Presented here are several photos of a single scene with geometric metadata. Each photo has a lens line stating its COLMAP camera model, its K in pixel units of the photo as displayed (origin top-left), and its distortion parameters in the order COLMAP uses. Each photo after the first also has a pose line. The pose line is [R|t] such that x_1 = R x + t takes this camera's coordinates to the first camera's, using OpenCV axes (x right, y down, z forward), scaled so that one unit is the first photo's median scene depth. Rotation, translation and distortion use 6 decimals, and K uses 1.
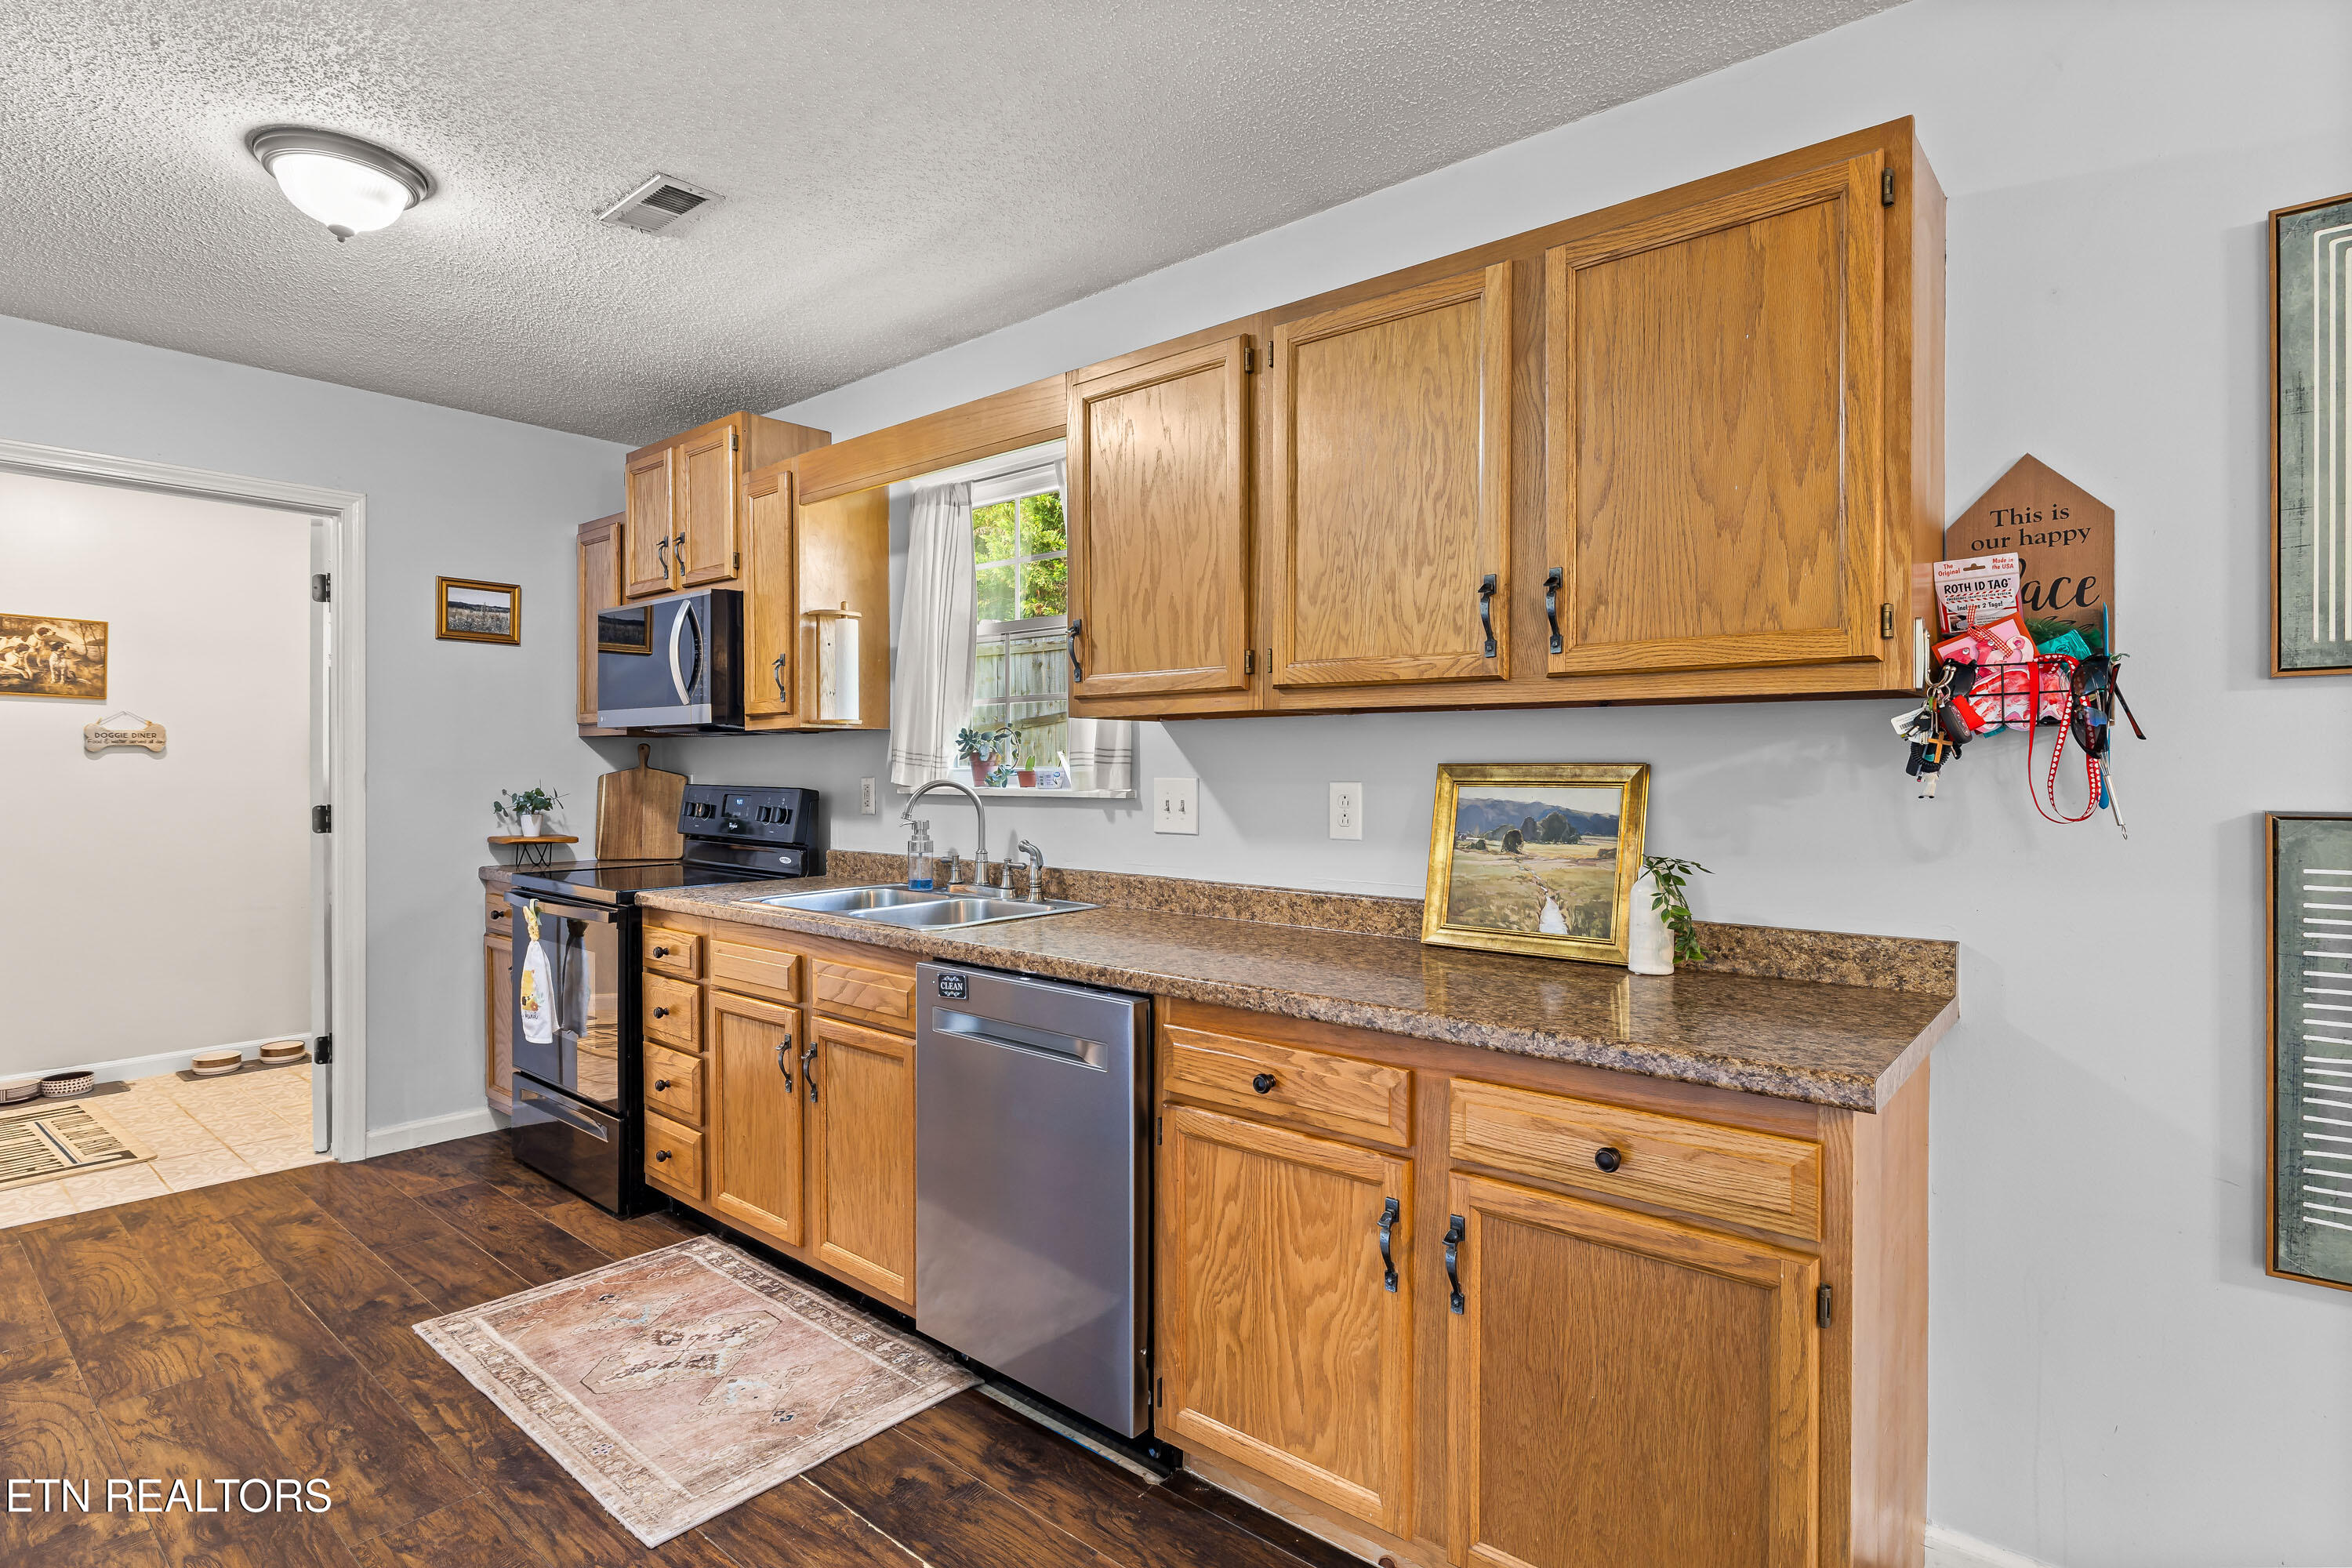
lens RADIAL K [[1200.4, 0, 1187.9], [0, 1200.4, 775.1], [0, 0, 1]] dist [-0.003408, 0.000819]
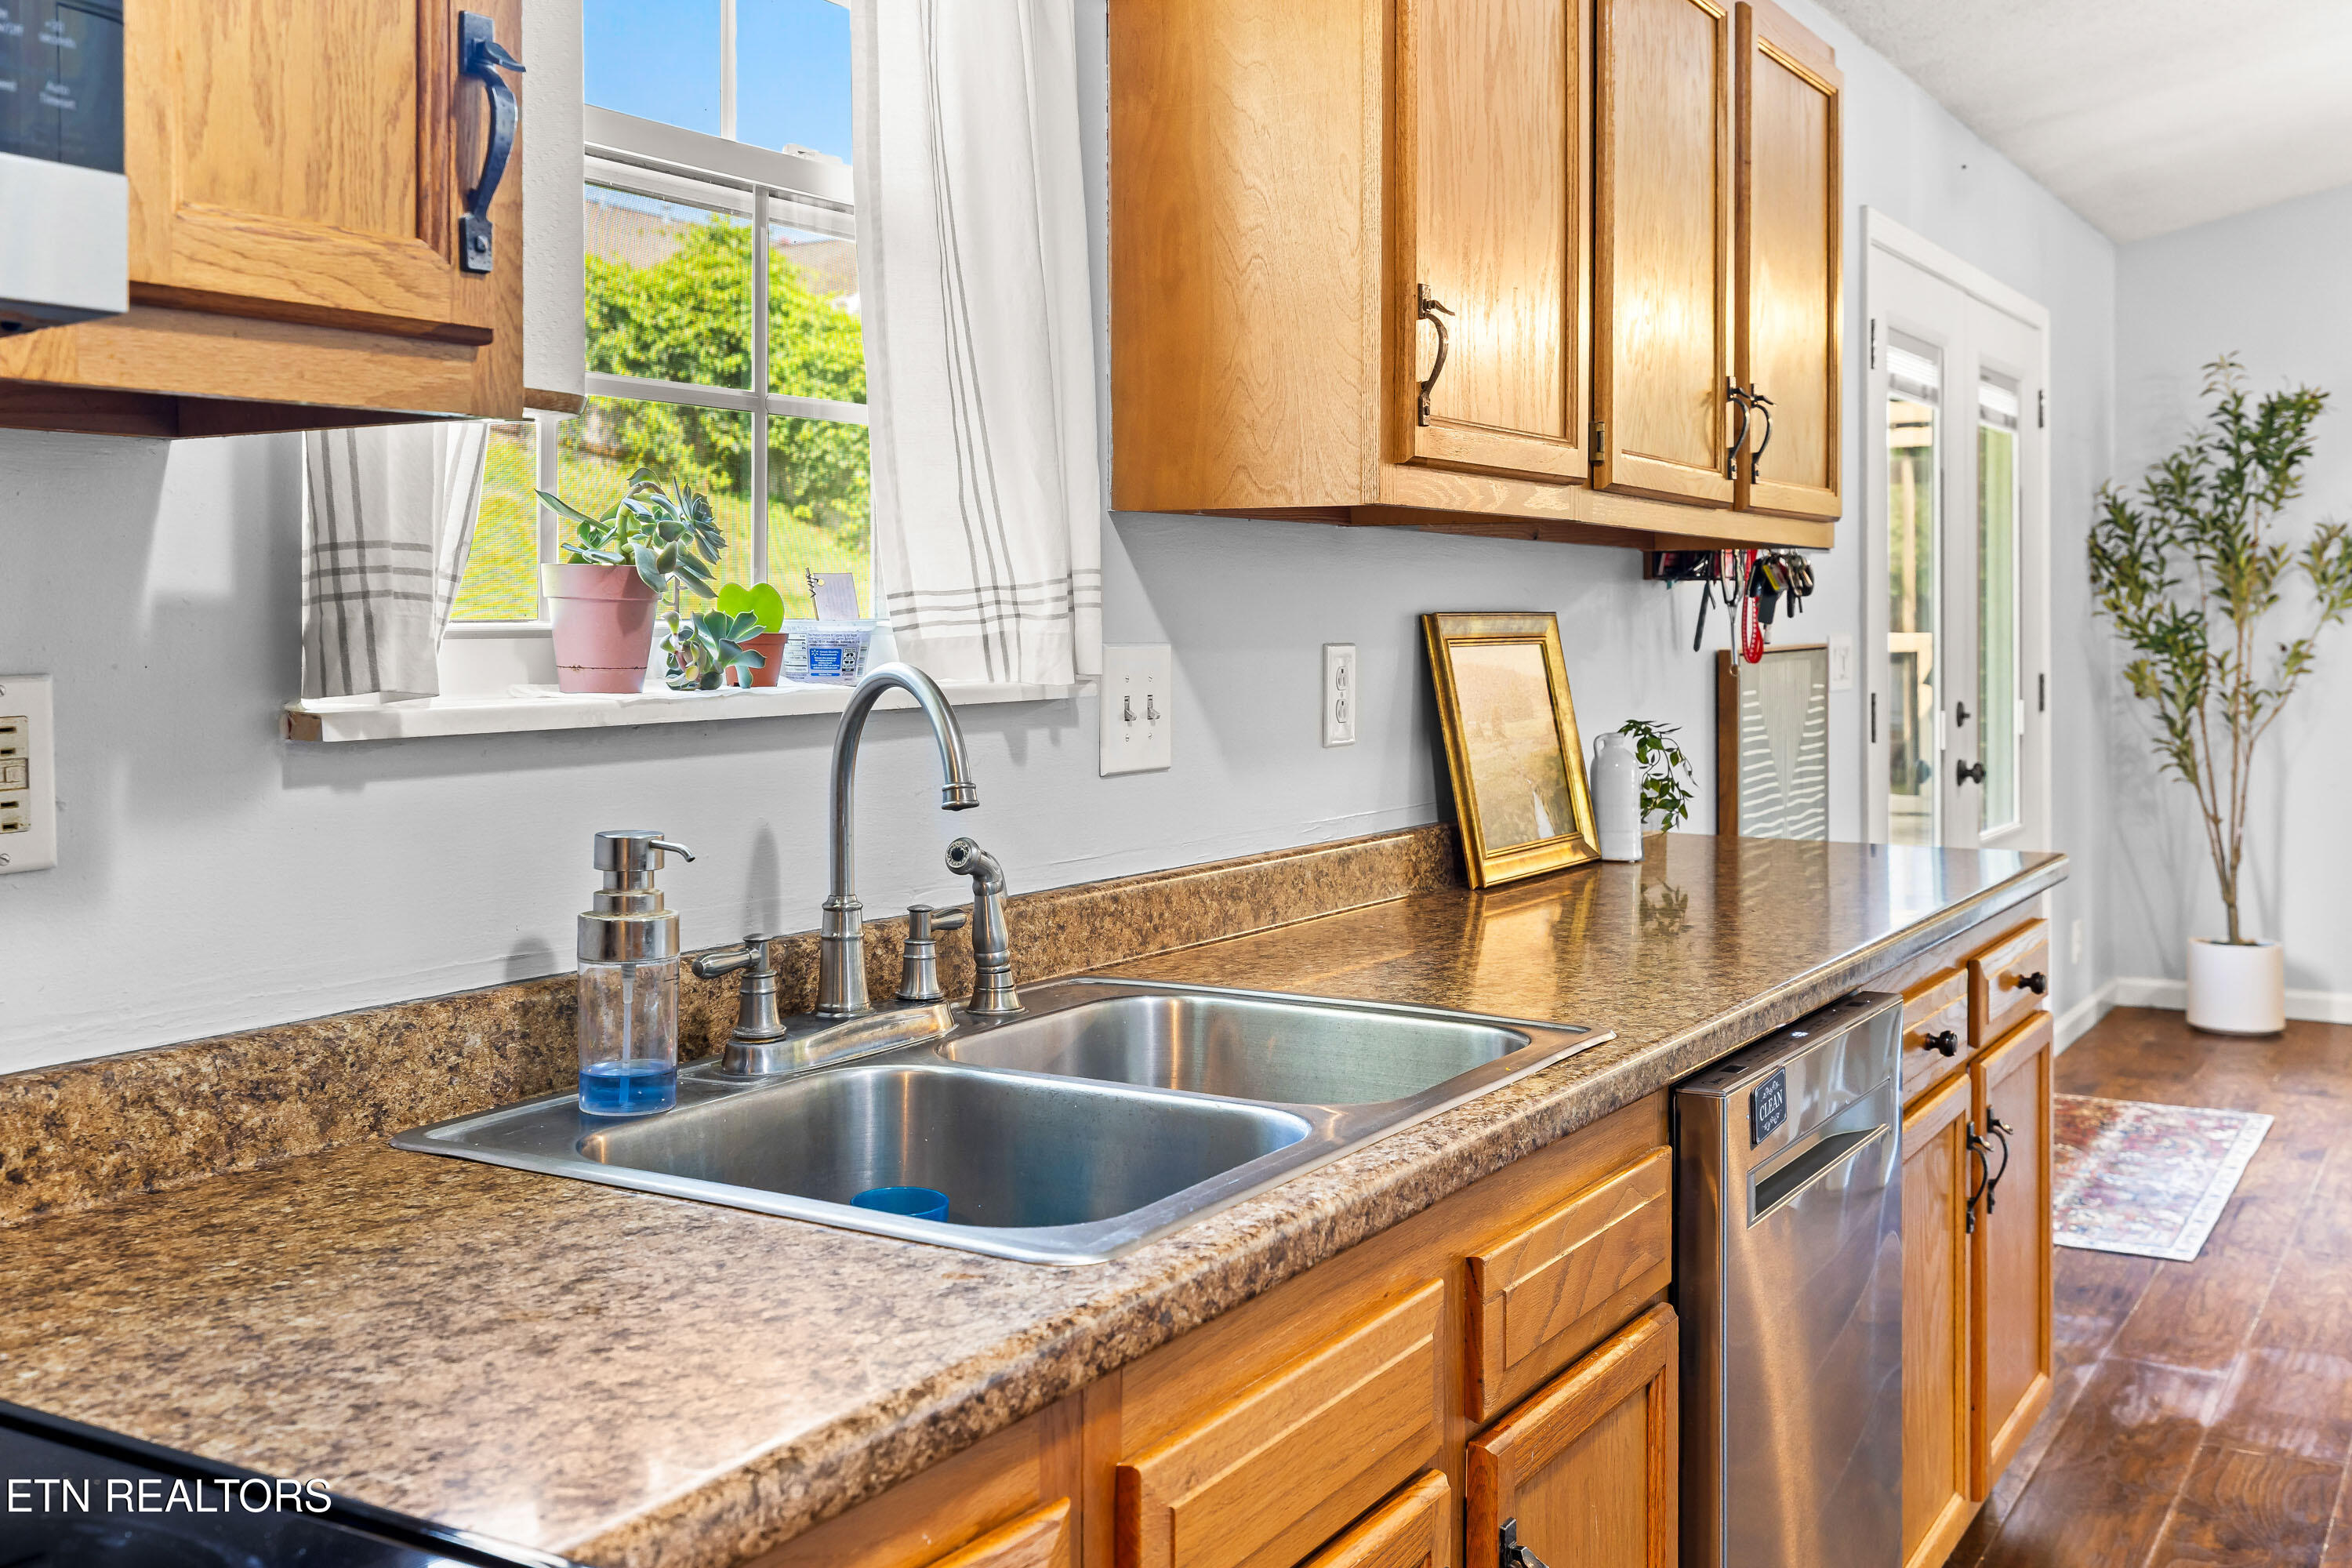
lens RADIAL K [[2330.2, 0, 1169.9], [0, 2330.2, 619.7], [0, 0, 1]] dist [0.008169, 0.000000]
pose [[-0.171041, 0.001512, 0.985263, -0.951528], [0.011134, 0.999938, 0.000399, -0.007296], [-0.985201, 0.011038, -0.171047, 1.280985]]
